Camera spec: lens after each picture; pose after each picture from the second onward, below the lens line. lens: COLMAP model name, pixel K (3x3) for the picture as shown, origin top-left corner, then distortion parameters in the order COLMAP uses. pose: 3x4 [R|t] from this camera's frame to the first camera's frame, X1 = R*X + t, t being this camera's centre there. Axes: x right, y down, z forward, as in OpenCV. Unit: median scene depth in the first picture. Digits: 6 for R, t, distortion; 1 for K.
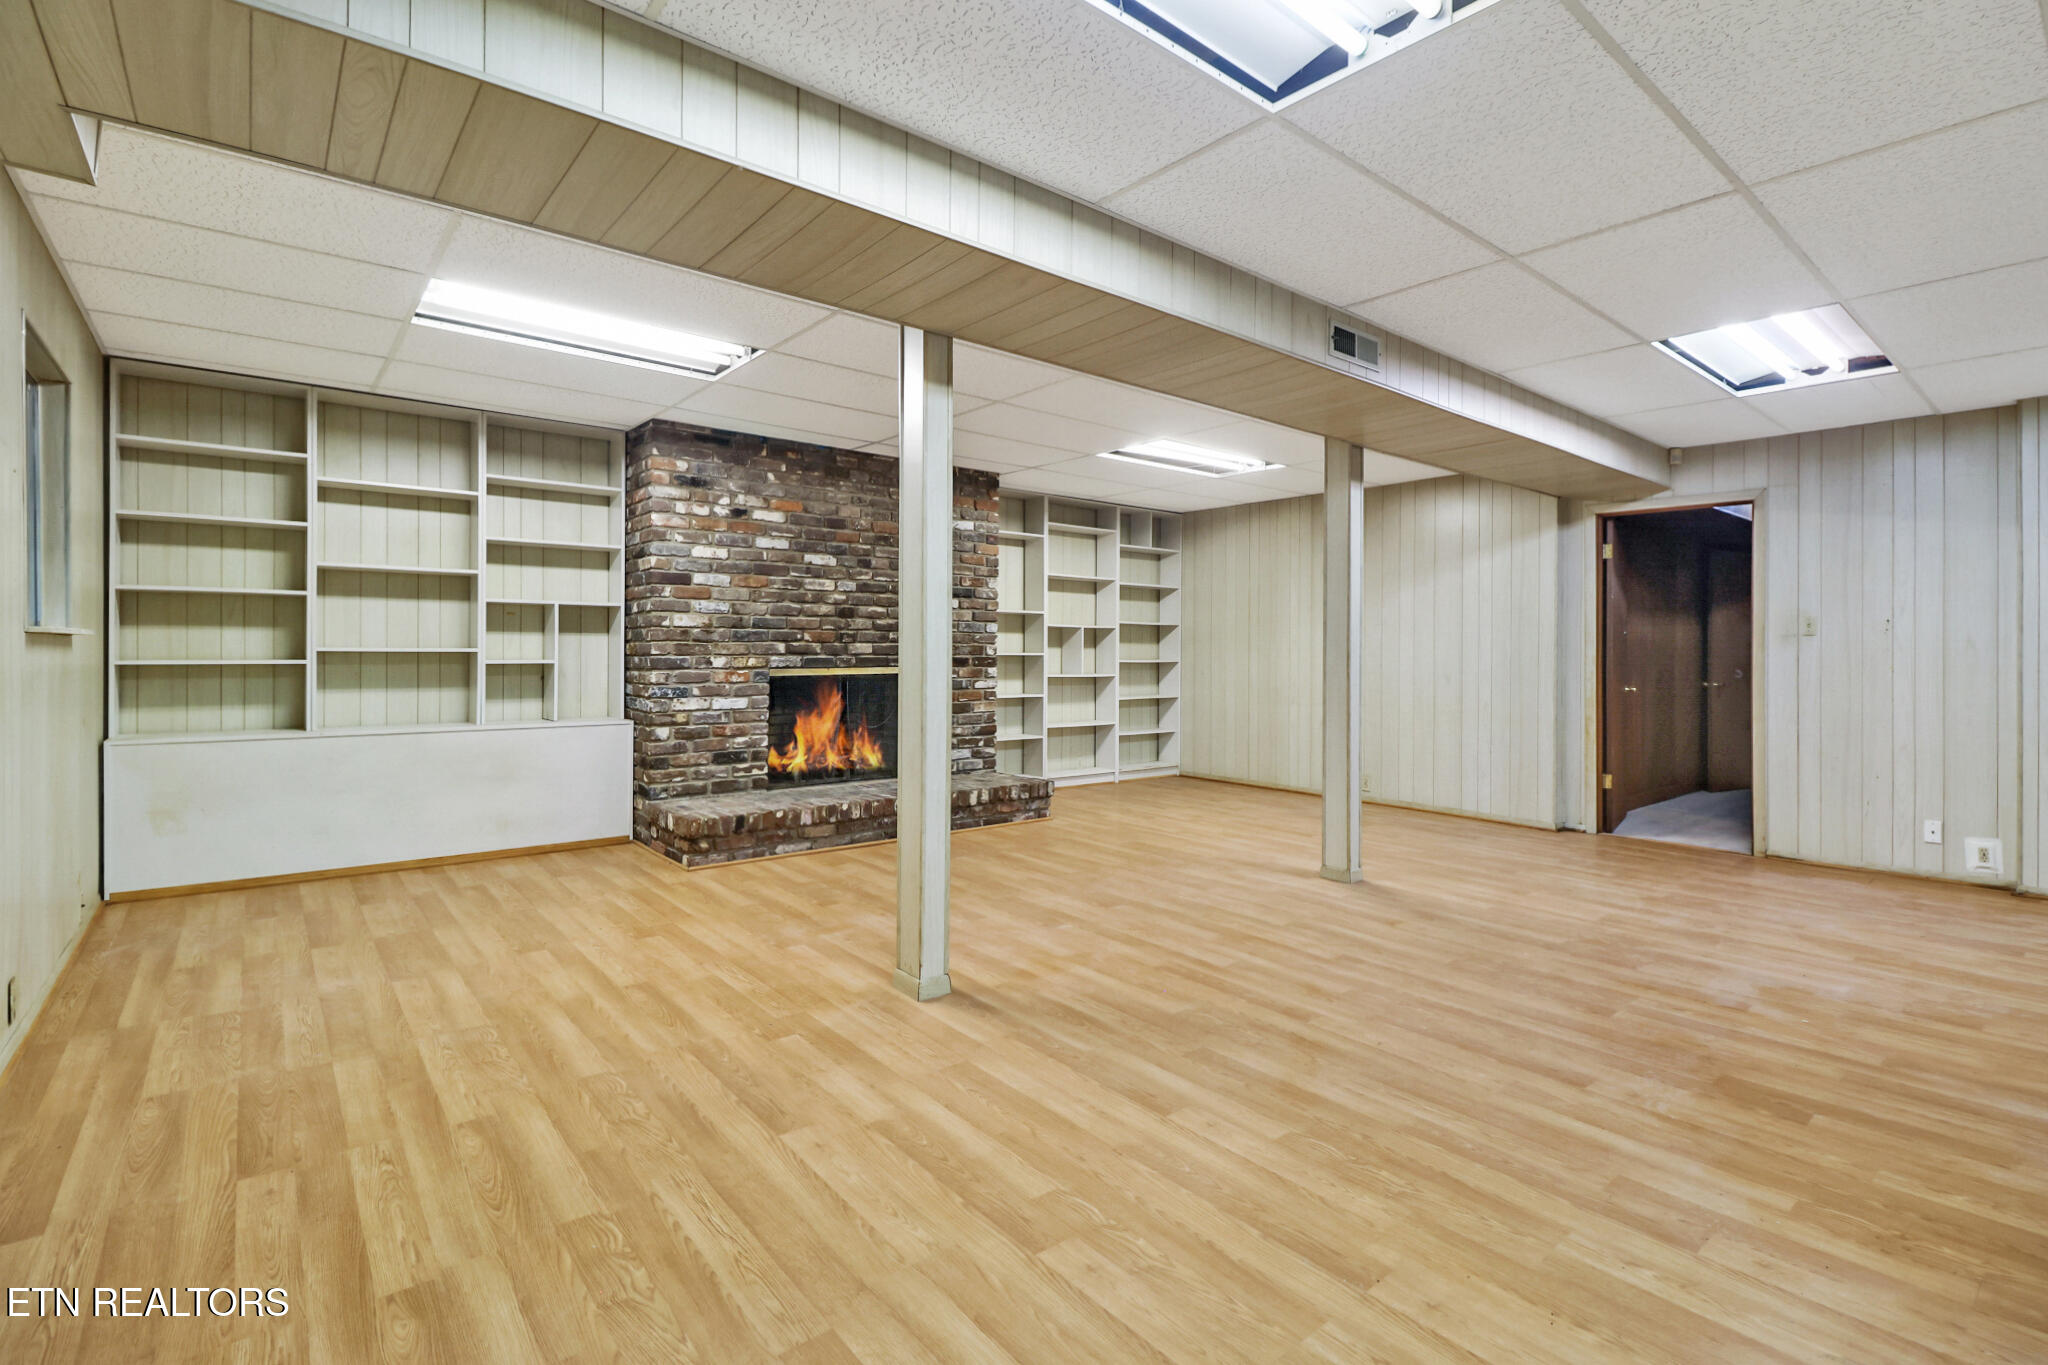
lens RADIAL K [[942.6, 0, 1033.2], [0, 942.6, 641.4], [0, 0, 1]] dist [-0.005890, -0.007104]
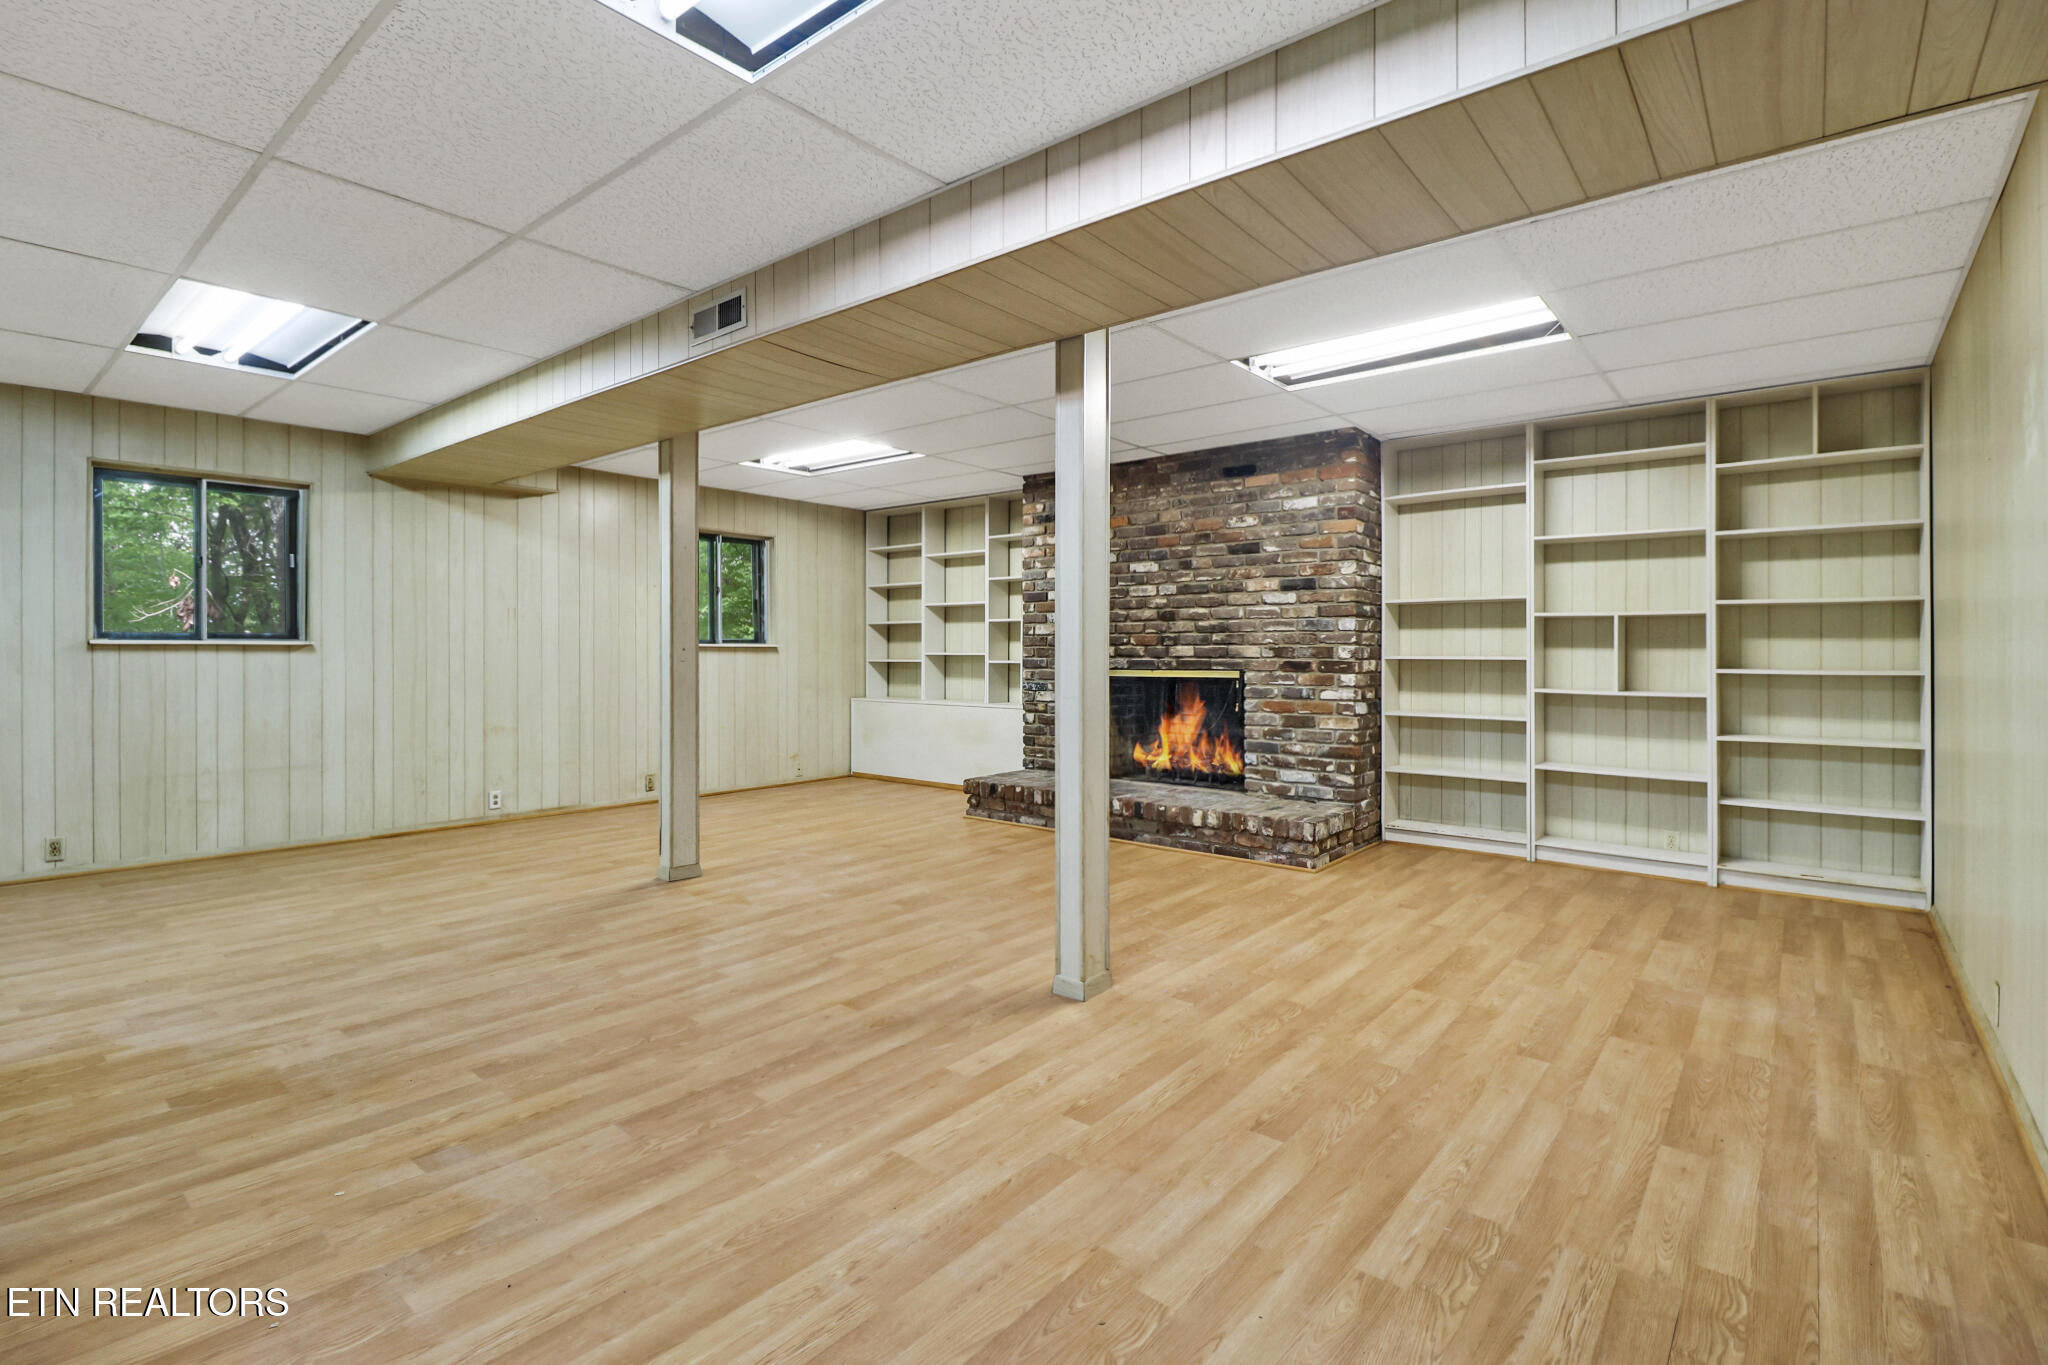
lens RADIAL K [[948.0, 0, 1033.0], [0, 948.0, 652.1], [0, 0, 1]] dist [0.001725, -0.011475]
pose [[0.190926, -0.005838, -0.981587, 0.791997], [0.007449, 0.999962, -0.004499, 0.012134], [0.981576, -0.006453, 0.190962, 0.678765]]
